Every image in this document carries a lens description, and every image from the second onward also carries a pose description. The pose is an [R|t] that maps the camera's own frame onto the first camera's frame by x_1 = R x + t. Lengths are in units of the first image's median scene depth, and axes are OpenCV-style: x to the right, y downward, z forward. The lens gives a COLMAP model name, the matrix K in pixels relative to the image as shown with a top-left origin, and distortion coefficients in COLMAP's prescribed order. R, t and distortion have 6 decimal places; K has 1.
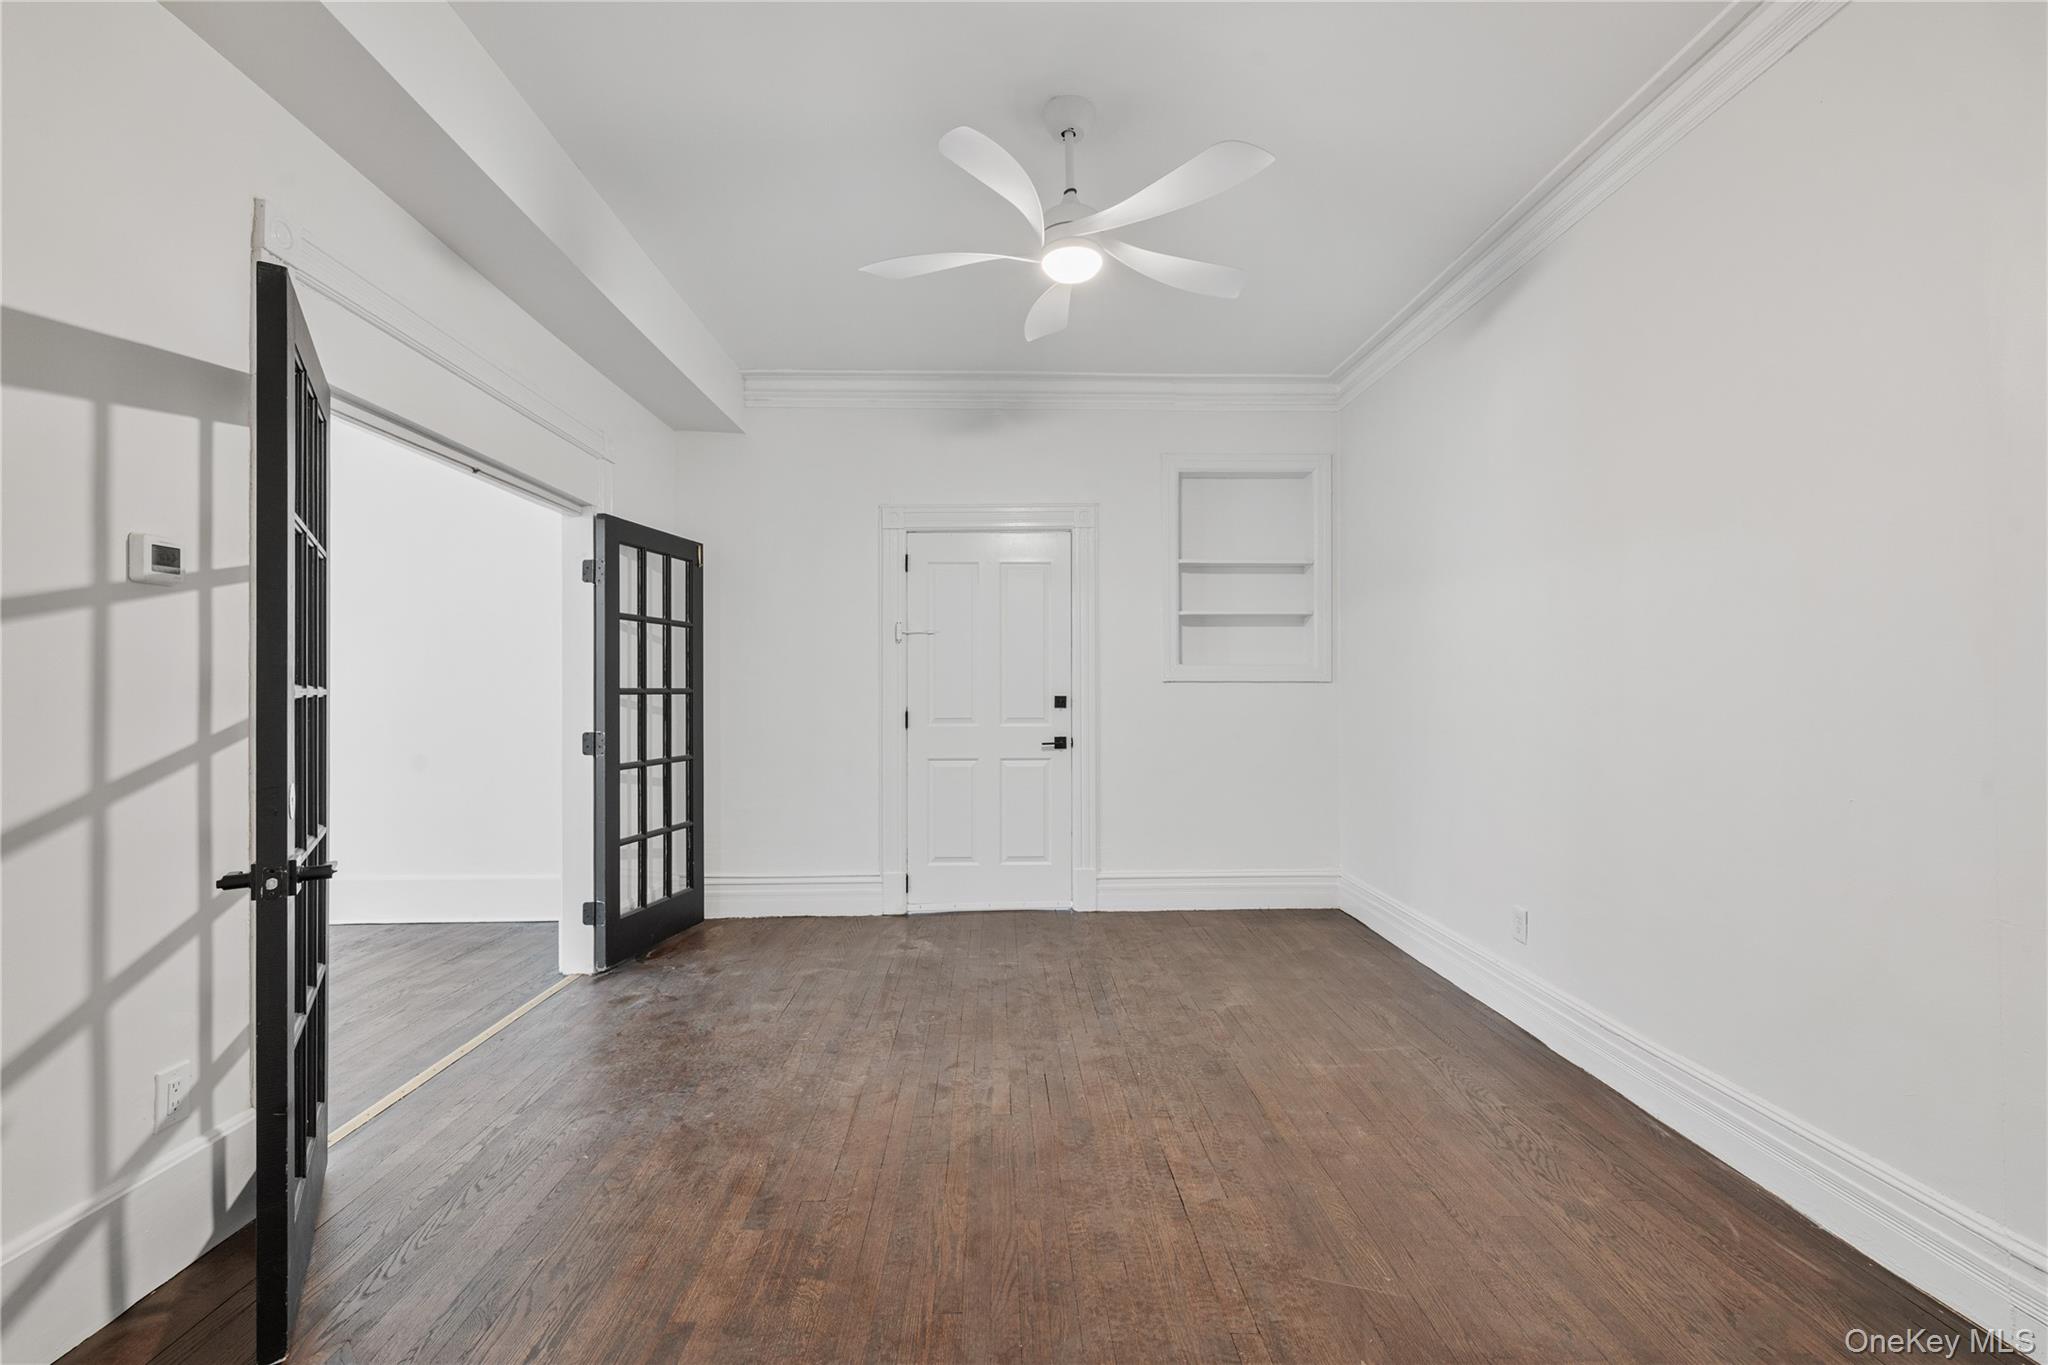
lens RADIAL K [[864.7, 0, 1026.6], [0, 864.7, 685.1], [0, 0, 1]] dist [0.000969, 0.000235]
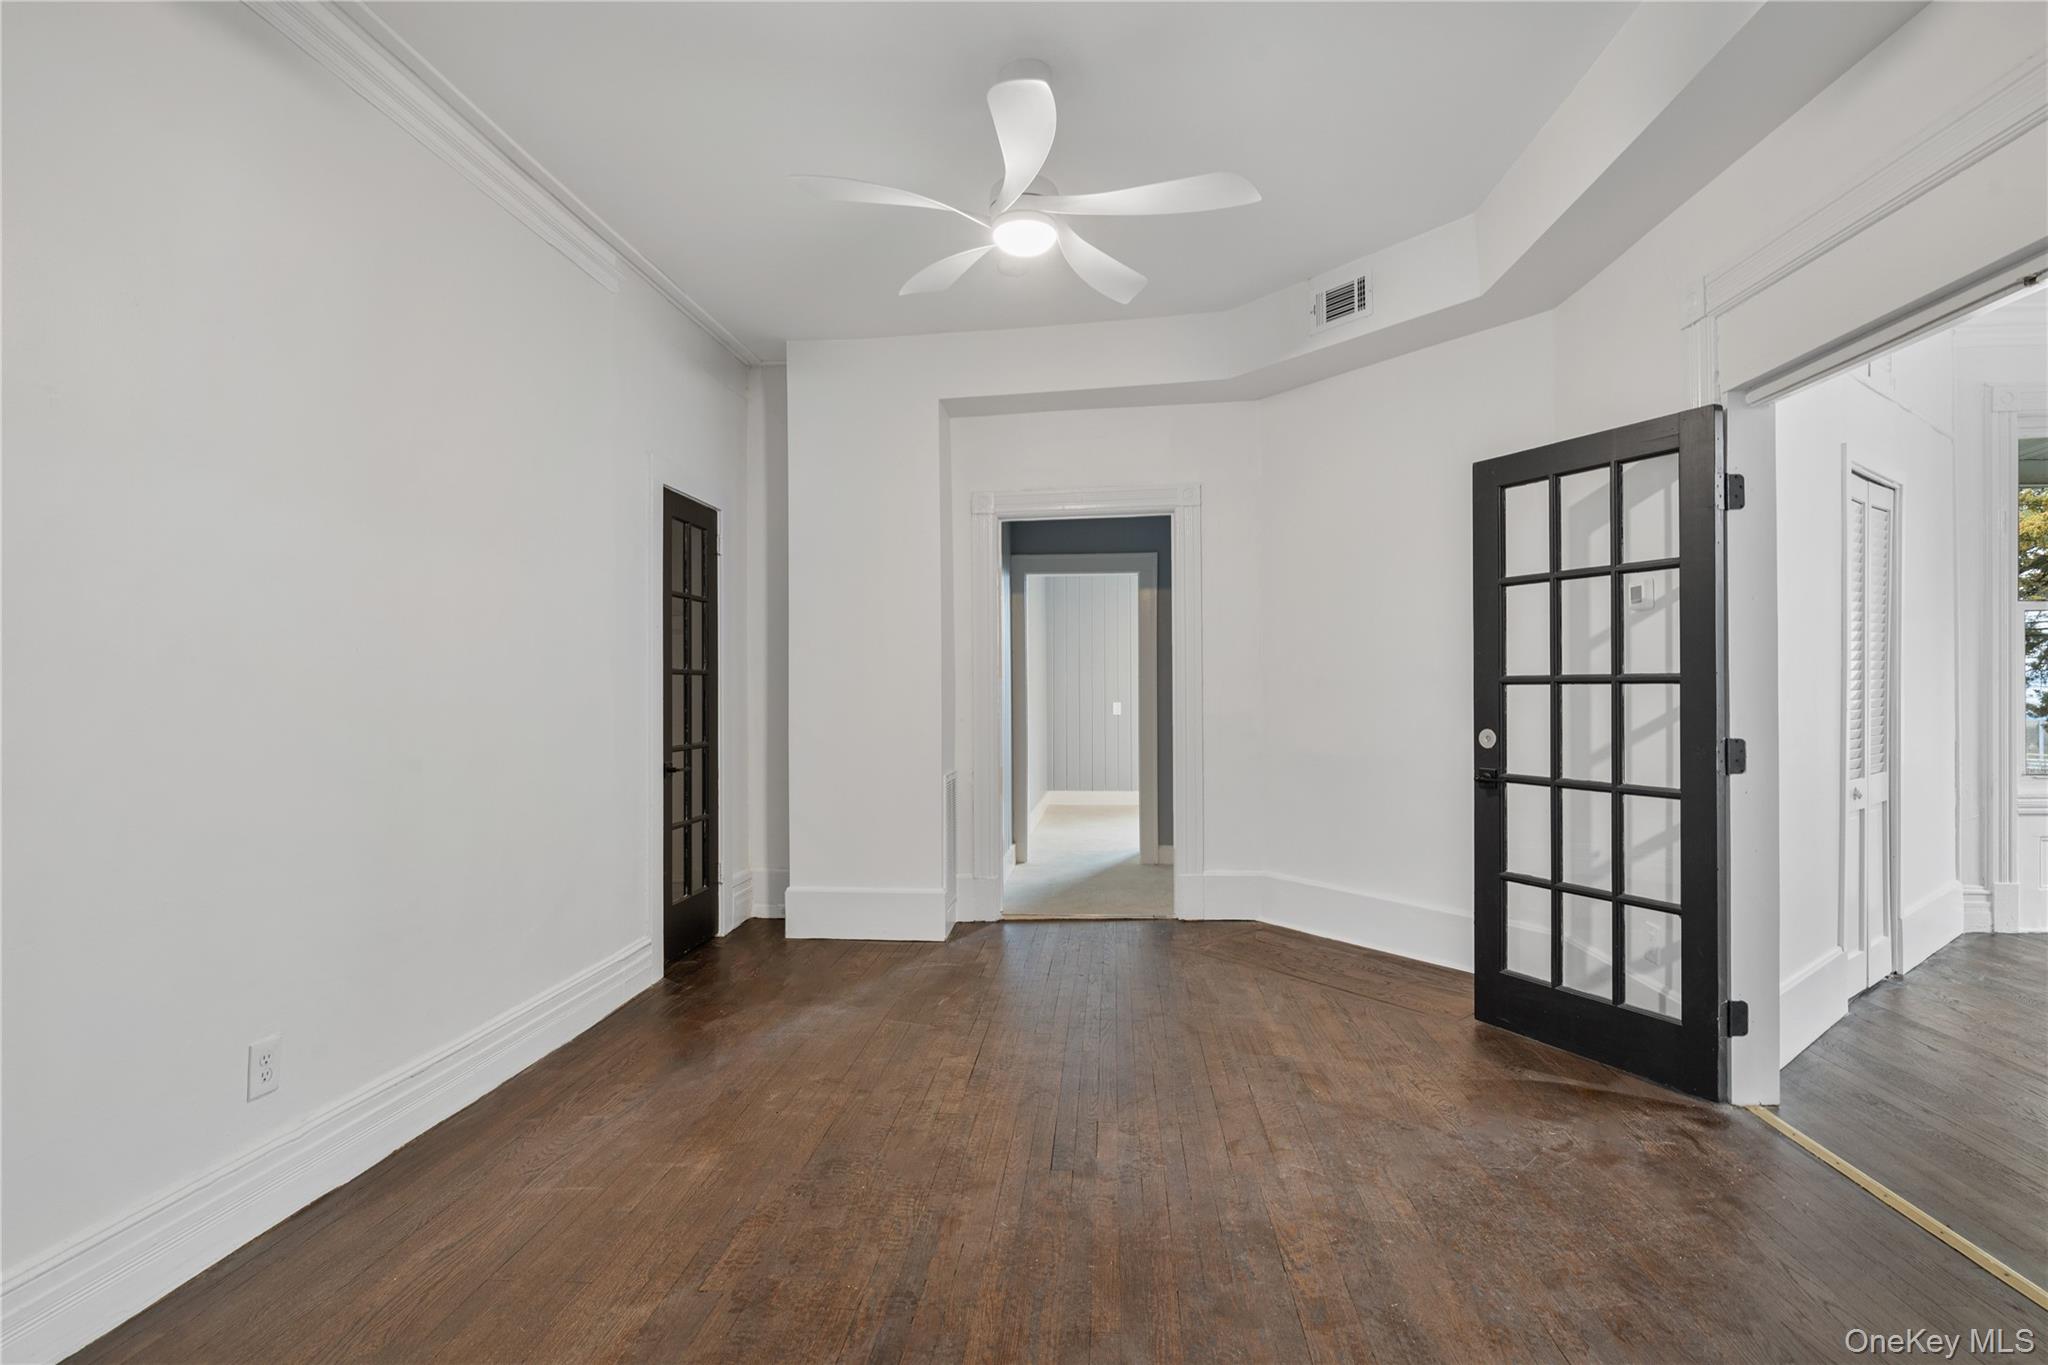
lens RADIAL K [[961.2, 0, 1018.7], [0, 961.2, 693.2], [0, 0, 1]] dist [-0.003455, 0.000098]
pose [[-0.990799, 0.009803, 0.134988, -0.070411], [0.009589, 0.999952, -0.002230, 0.016801], [-0.135003, -0.000915, -0.990845, 1.813231]]
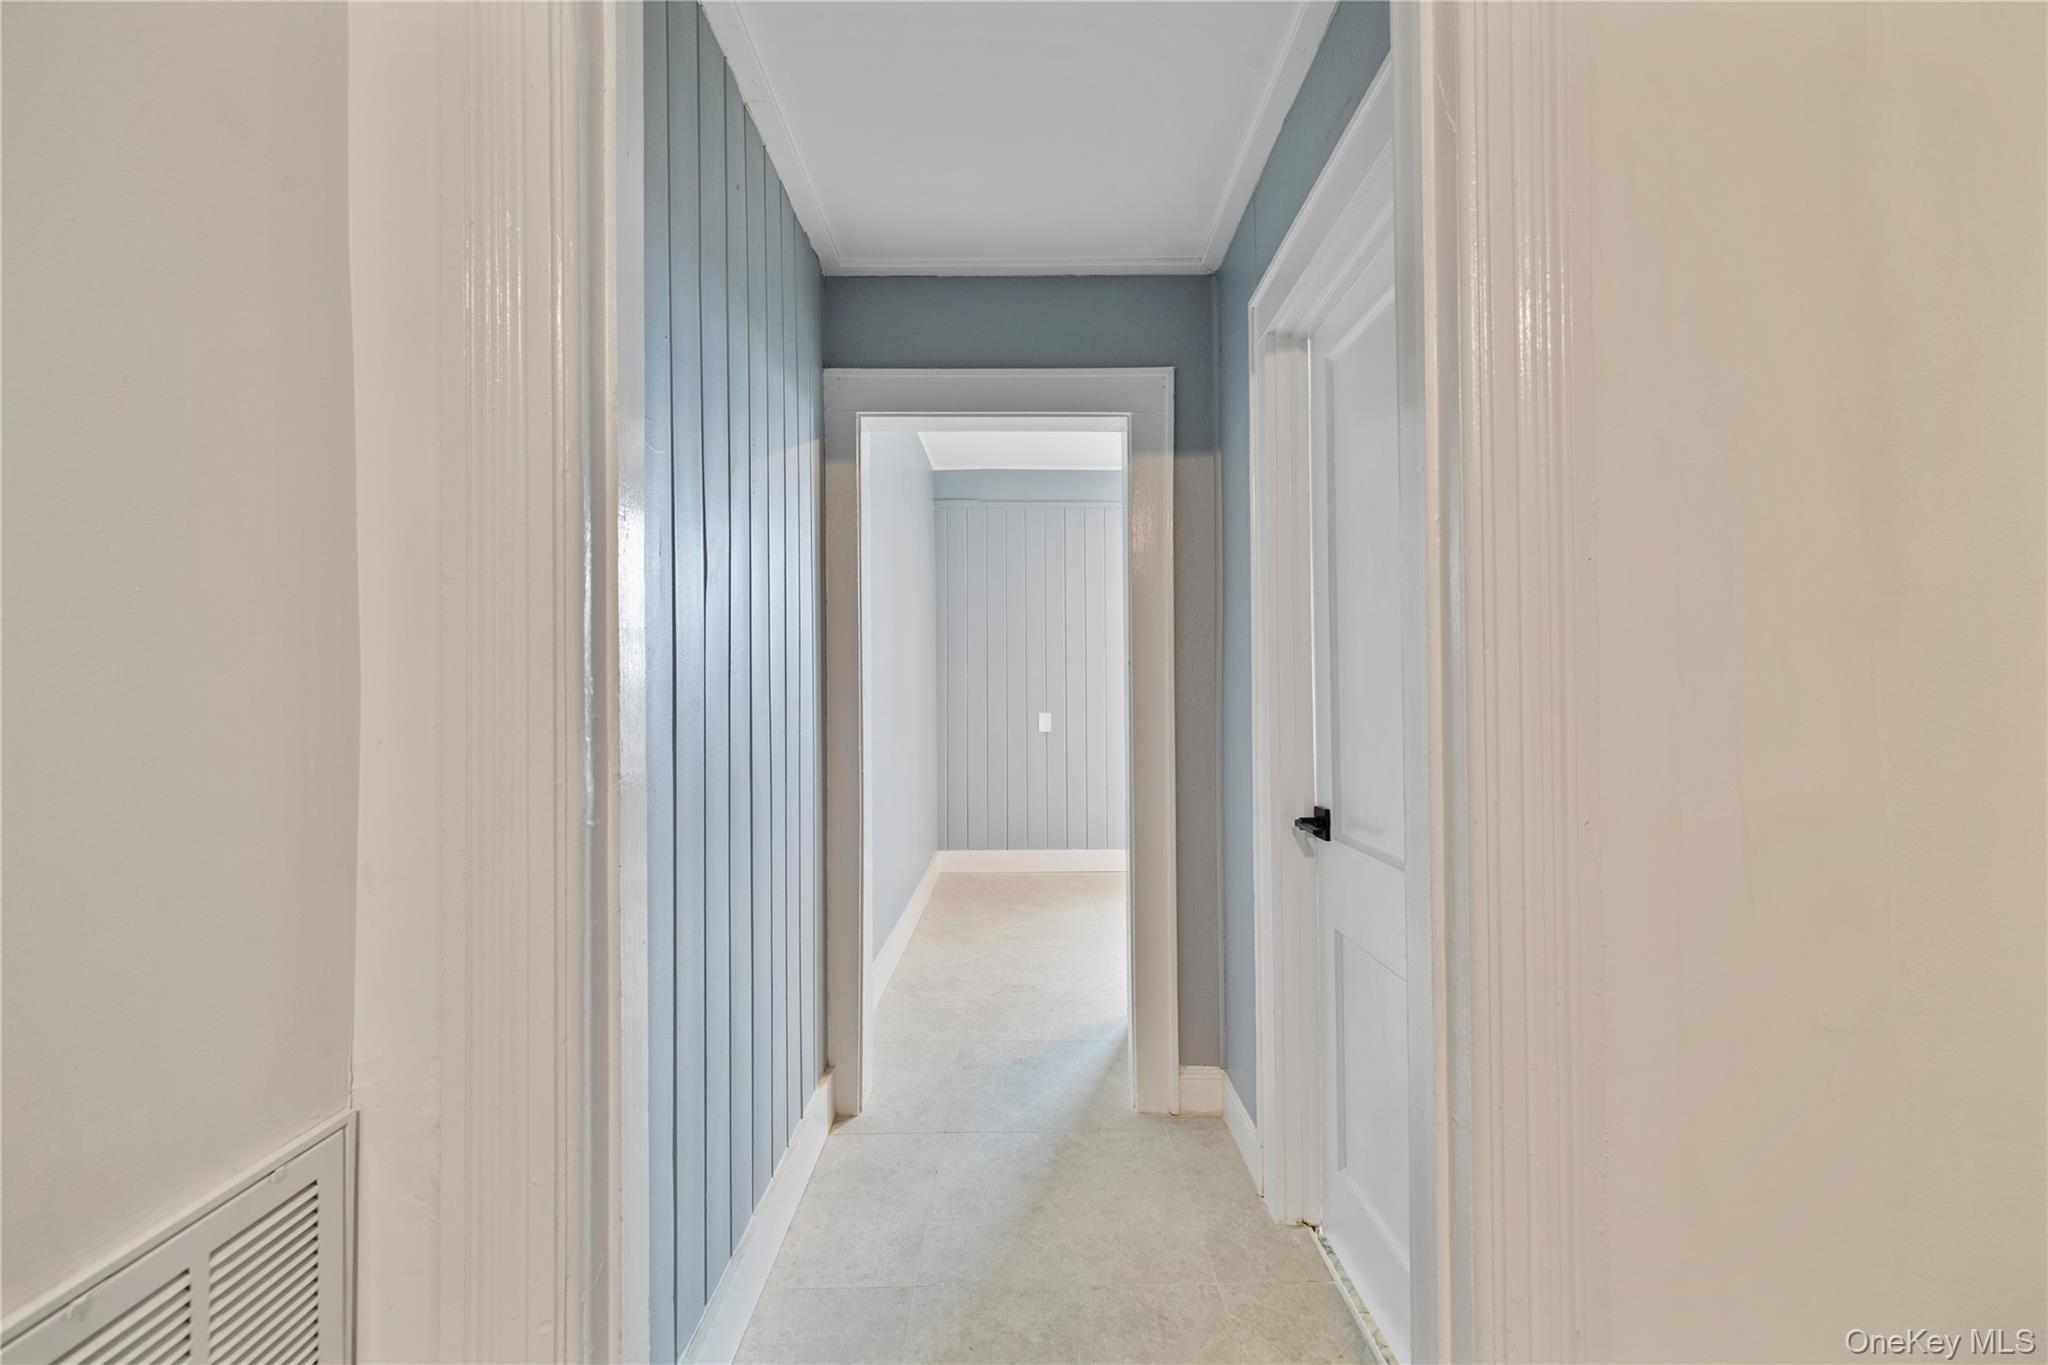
lens RADIAL K [[856.7, 0, 1026.8], [0, 856.7, 684.7], [0, 0, 1]] dist [0.000318, 0.000064]
pose [[-0.999594, 0.010713, 0.026411, 0.032587], [0.010333, 0.999842, -0.014484, 0.008375], [-0.026562, -0.014205, -0.999546, 0.400286]]
